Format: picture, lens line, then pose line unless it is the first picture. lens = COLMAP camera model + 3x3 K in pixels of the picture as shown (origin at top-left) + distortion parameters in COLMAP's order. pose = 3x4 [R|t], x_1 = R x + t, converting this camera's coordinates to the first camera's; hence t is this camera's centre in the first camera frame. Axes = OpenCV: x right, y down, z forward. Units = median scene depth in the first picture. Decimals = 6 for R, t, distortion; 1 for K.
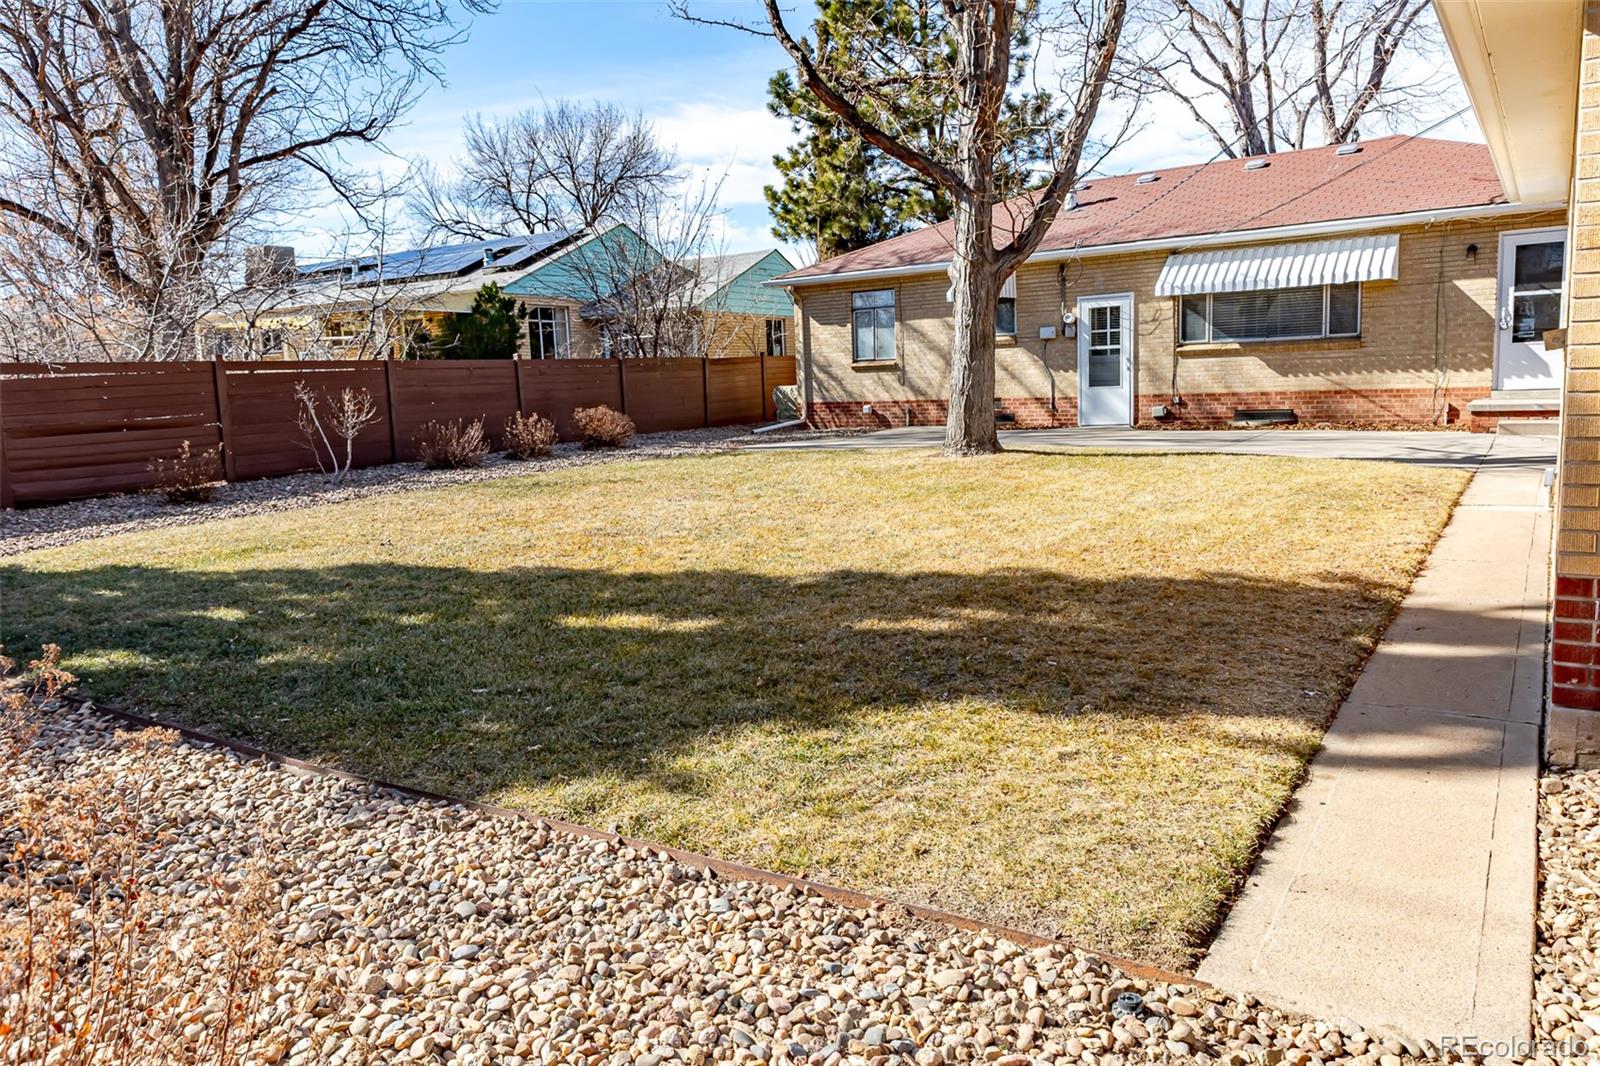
lens RADIAL K [[1072.0, 0, 800.0], [0, 1072.0, 533.0], [0, 0, 1]] dist [-0.003240, -0.001466]
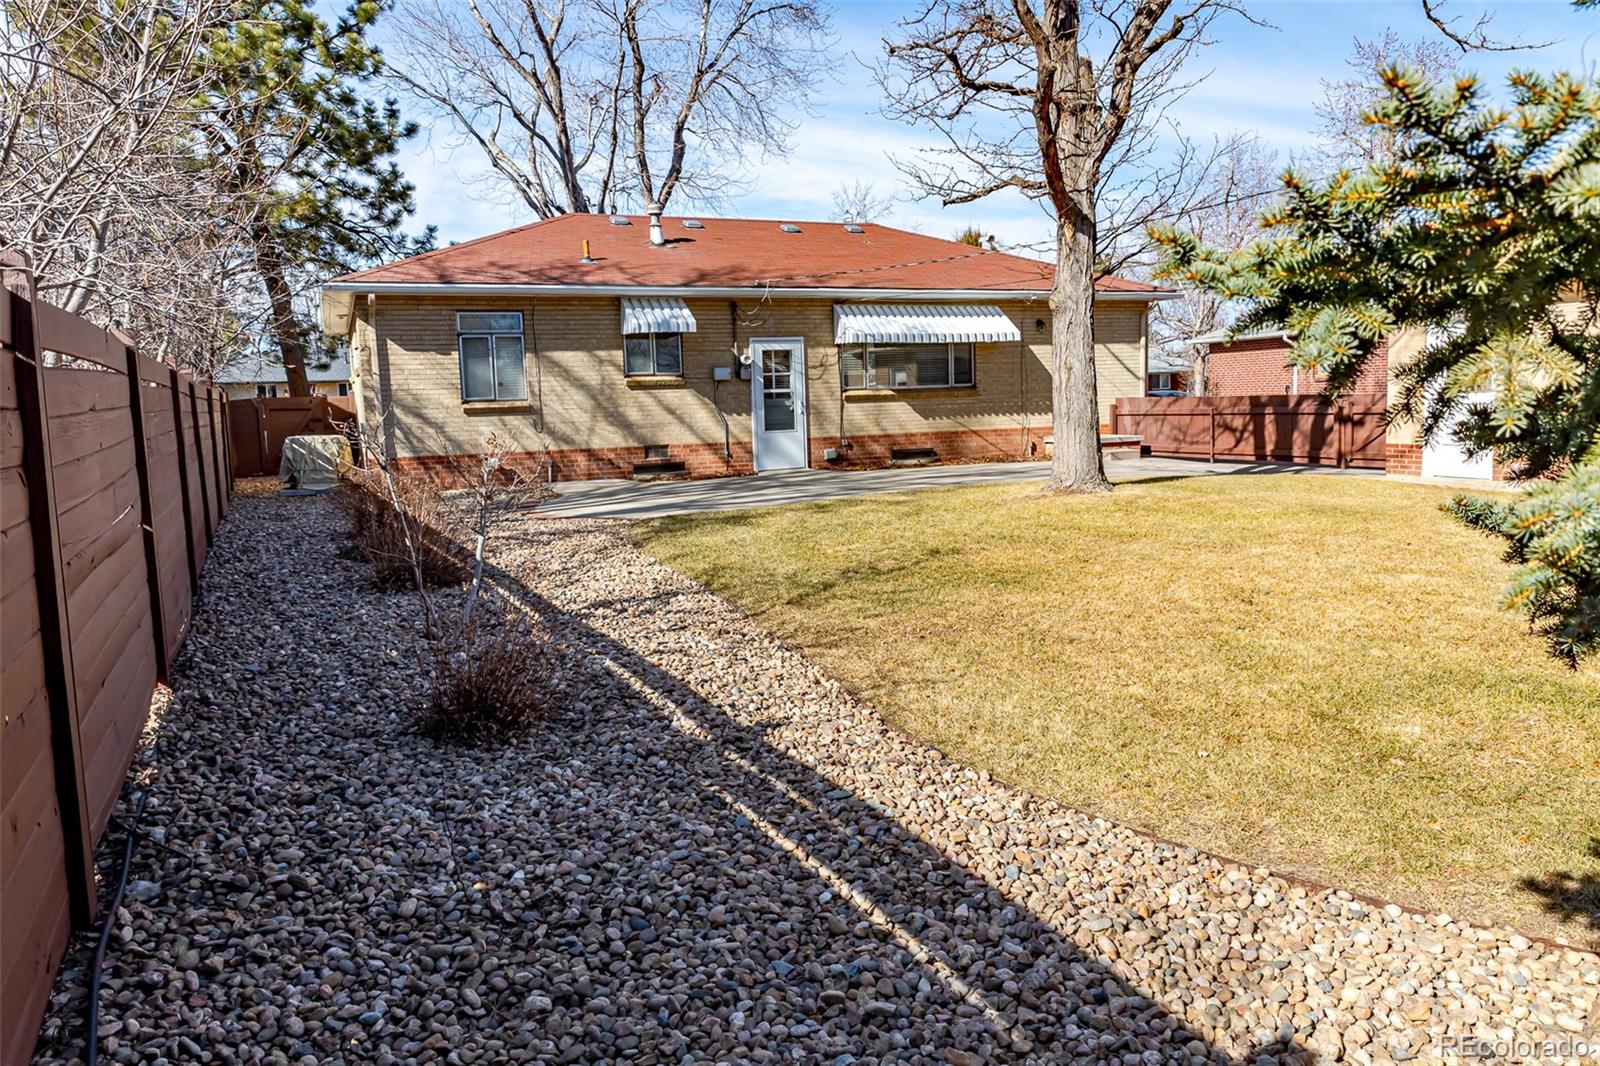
lens RADIAL K [[1072.0, 0, 800.0], [0, 1072.0, 533.0], [0, 0, 1]] dist [-0.003240, -0.001466]
pose [[0.539808, -0.082382, 0.837748, -0.535703], [0.130384, 0.991372, 0.013475, -0.054157], [-0.831630, 0.101955, 0.545891, 0.457306]]
